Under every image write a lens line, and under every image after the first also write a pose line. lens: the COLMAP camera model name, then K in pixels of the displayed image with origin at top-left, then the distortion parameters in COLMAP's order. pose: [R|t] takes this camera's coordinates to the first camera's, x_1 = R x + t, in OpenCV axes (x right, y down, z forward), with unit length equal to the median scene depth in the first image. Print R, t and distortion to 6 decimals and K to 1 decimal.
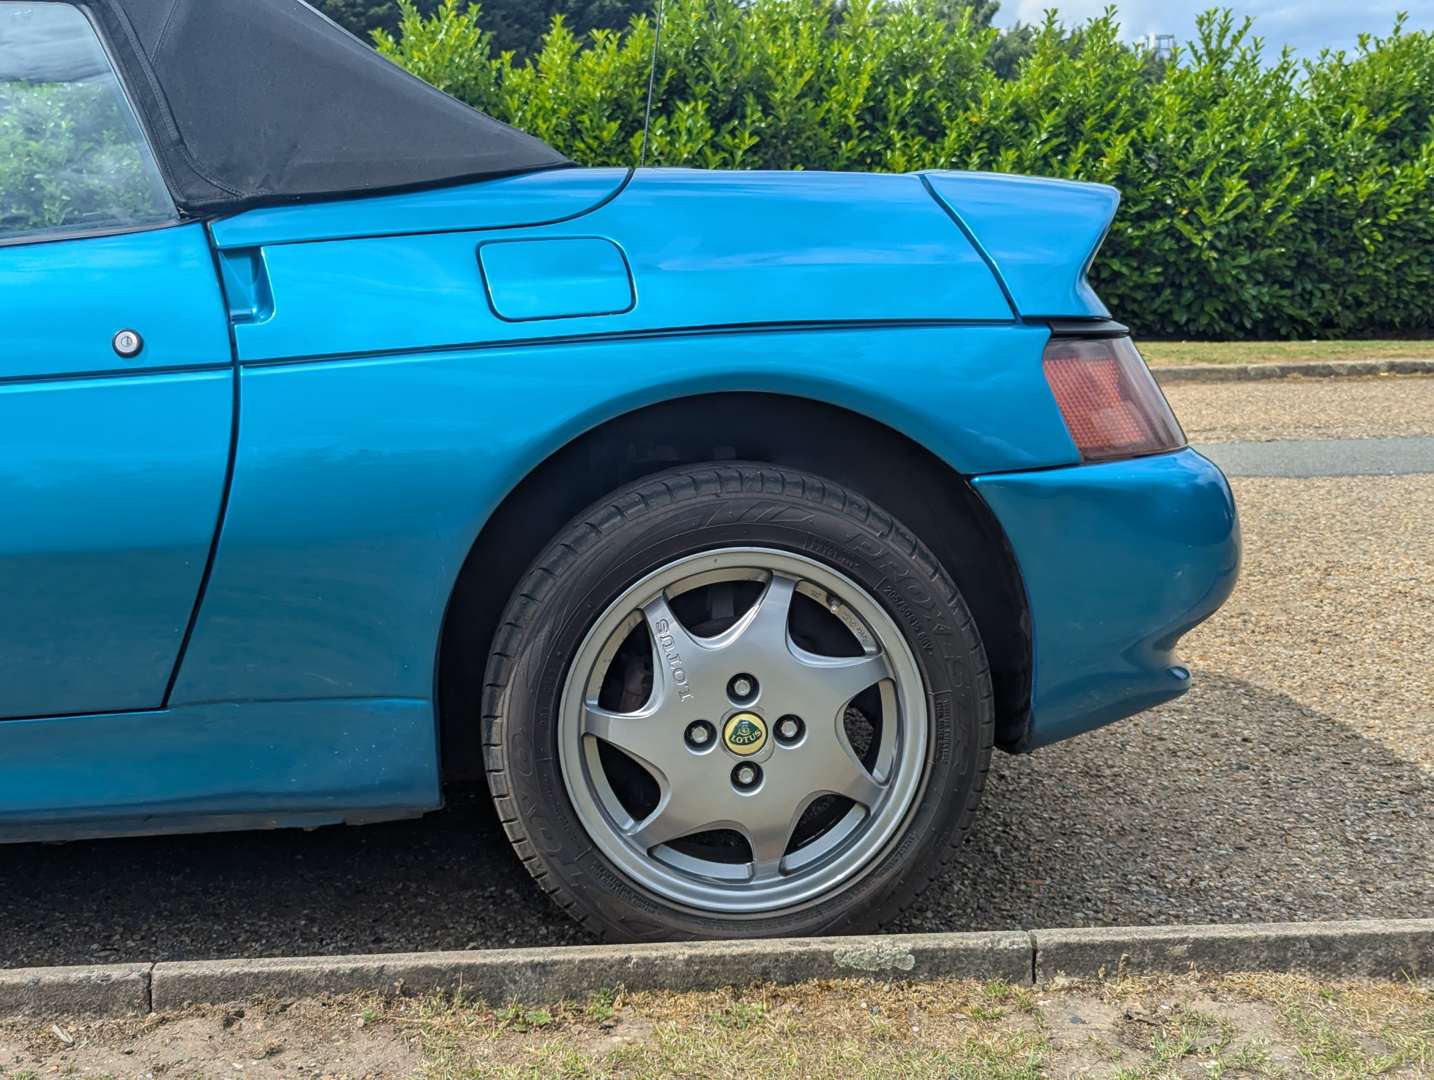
lens RADIAL K [[2012.3, 0, 717.1], [0, 2012.3, 593.6], [0, 0, 1]] dist [0.069452, -0.122634]
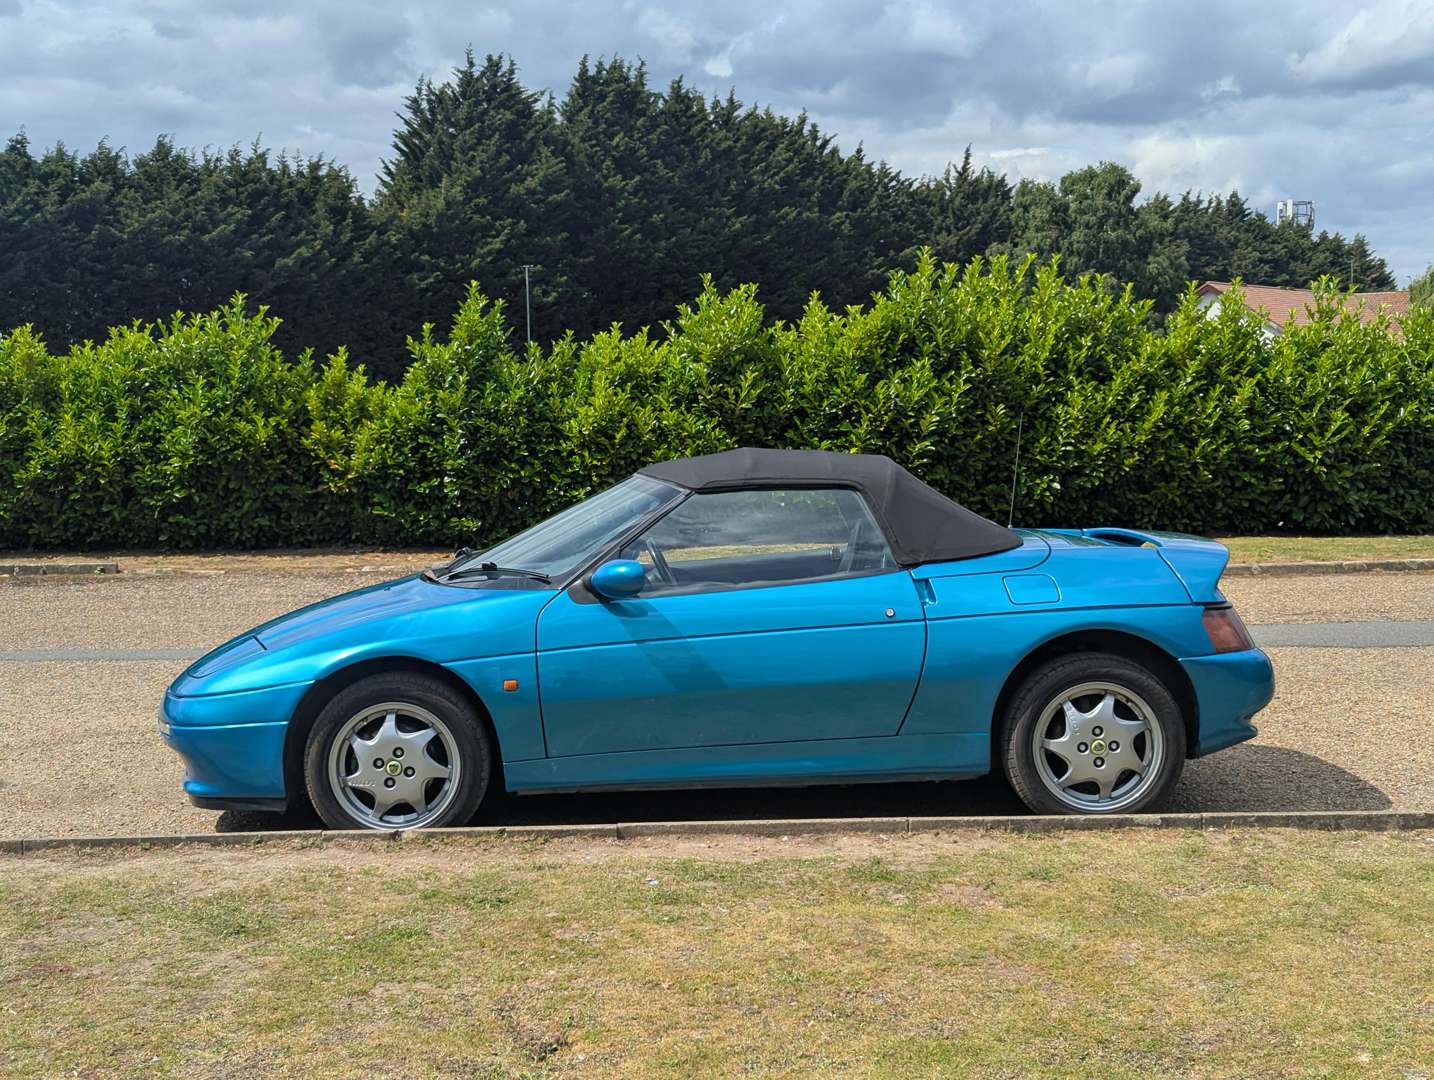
lens RADIAL K [[2012.3, 0, 717.1], [0, 2012.3, 593.6], [0, 0, 1]] dist [0.069452, -0.122634]
pose [[0.997713, 0.002698, -0.067537, -0.053875], [-0.007757, 0.997172, -0.074756, 0.011347], [0.067144, 0.075108, 0.994912, -0.308299]]
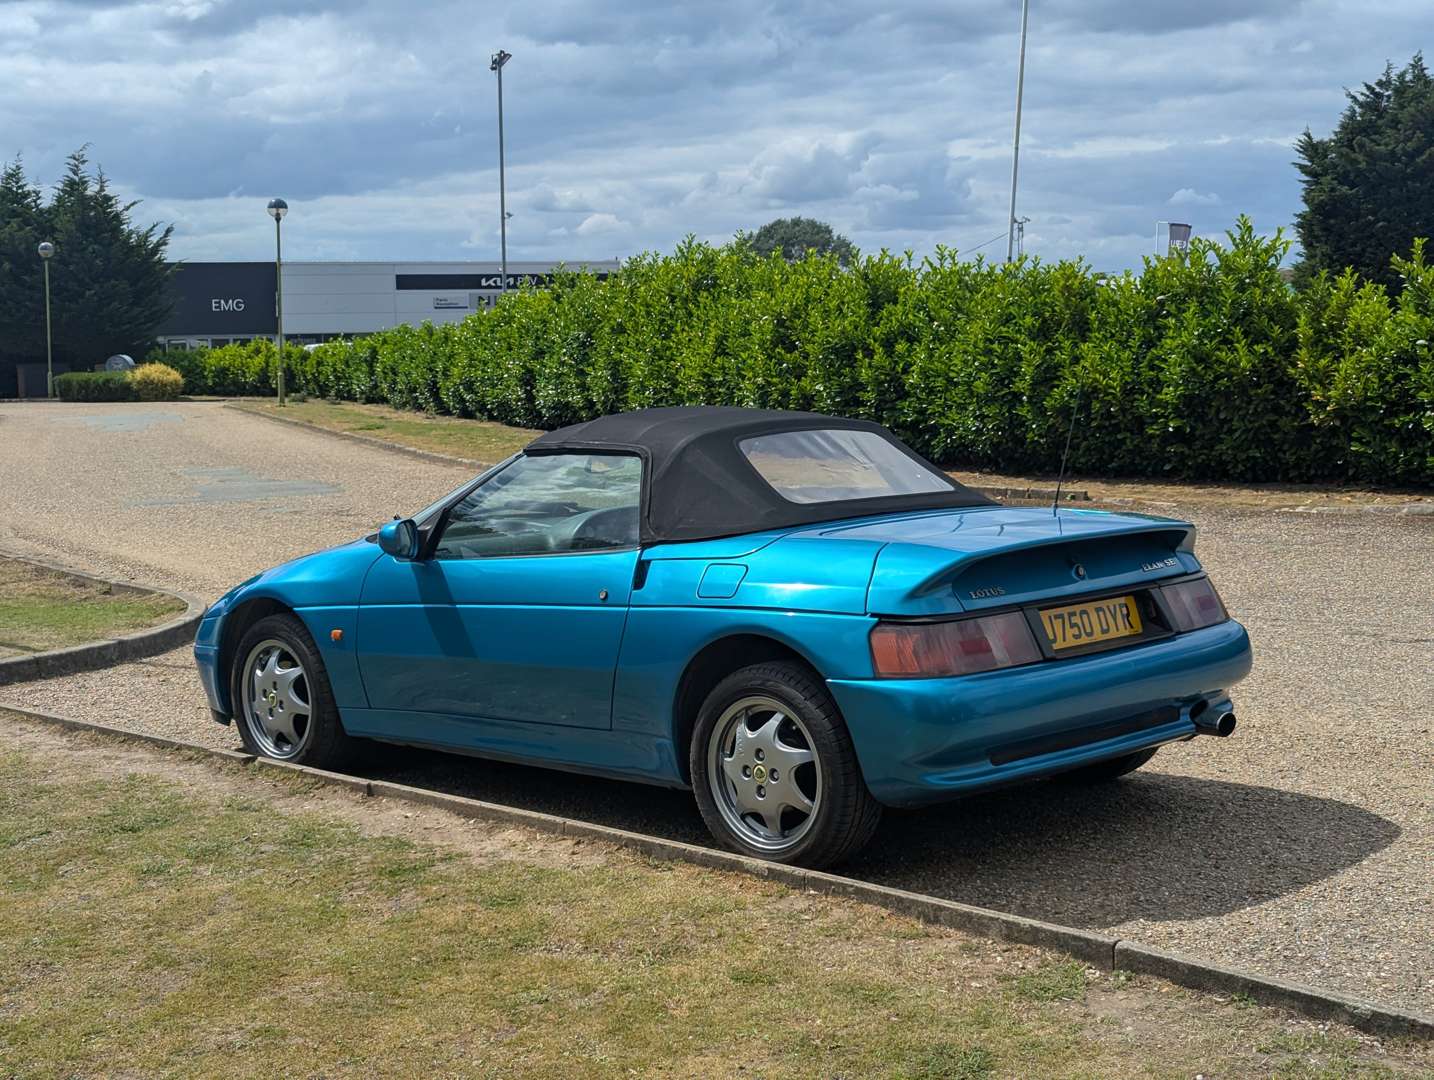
lens RADIAL K [[2003.1, 0, 717.0], [0, 2003.1, 540.0], [0, 0, 1]] dist [0.095248, -0.034905]
pose [[0.673143, 0.065299, -0.736624, 0.277497], [-0.108903, 0.993987, -0.011405, -0.028091], [0.731450, 0.087898, 0.676207, -0.111234]]
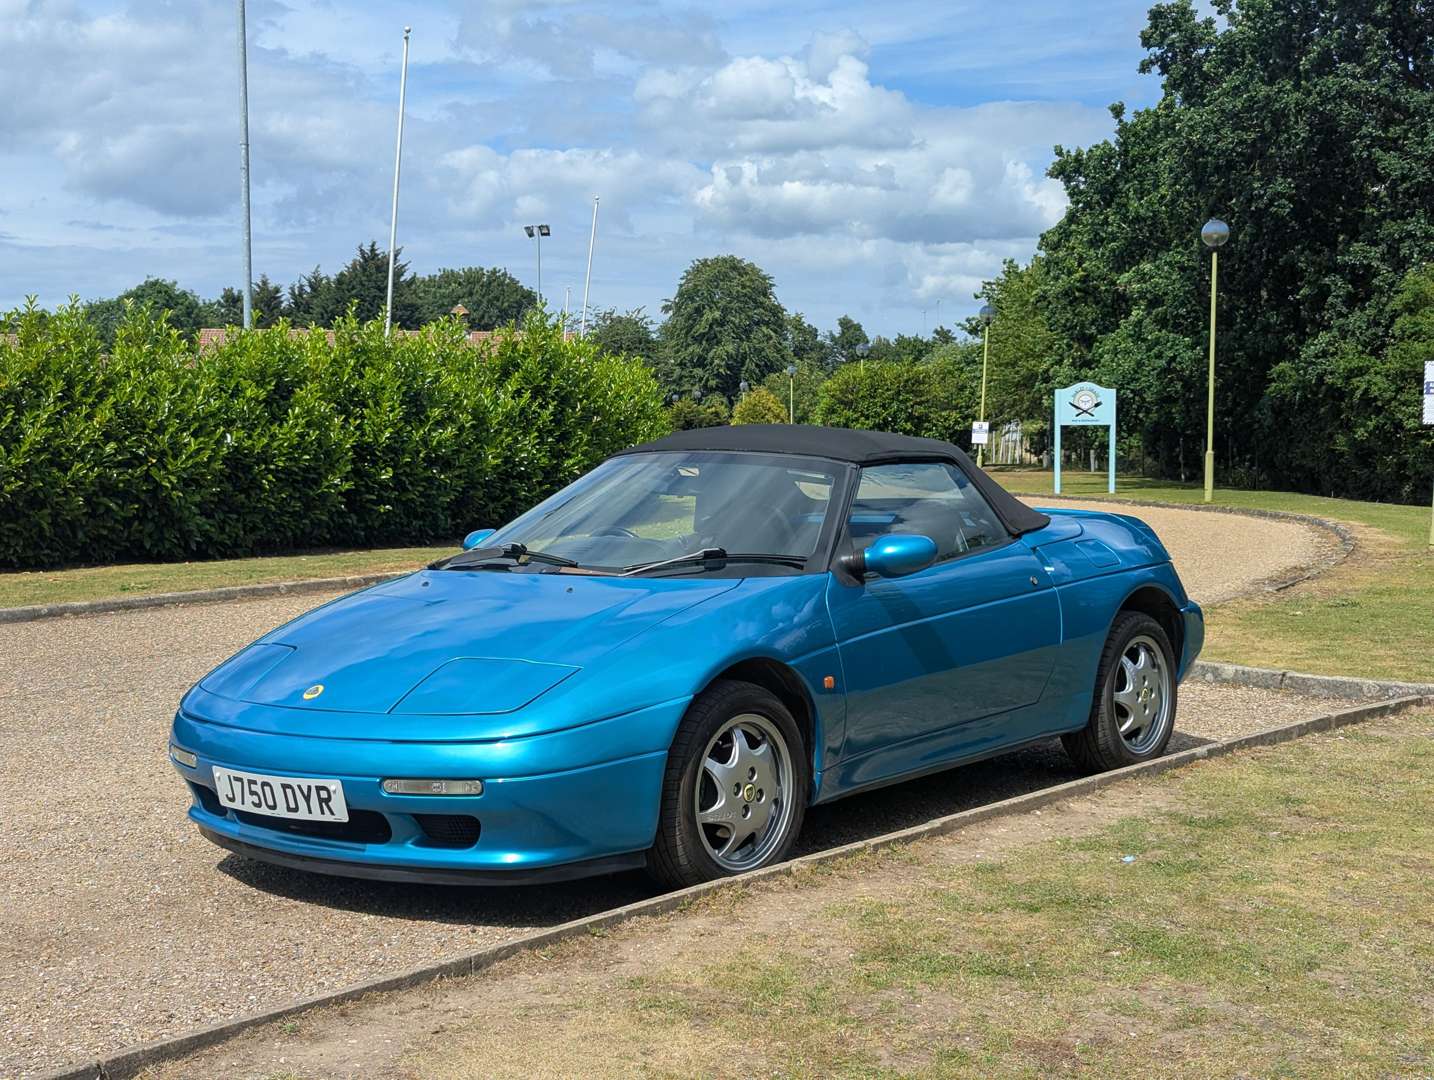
lens RADIAL K [[2012.3, 0, 717.1], [0, 2012.3, 593.6], [0, 0, 1]] dist [0.069452, -0.122634]
pose [[0.698029, -0.051466, 0.714218, -0.434217], [0.122498, 0.991293, -0.048290, -0.002526], [-0.705514, 0.121198, 0.698256, -0.120596]]
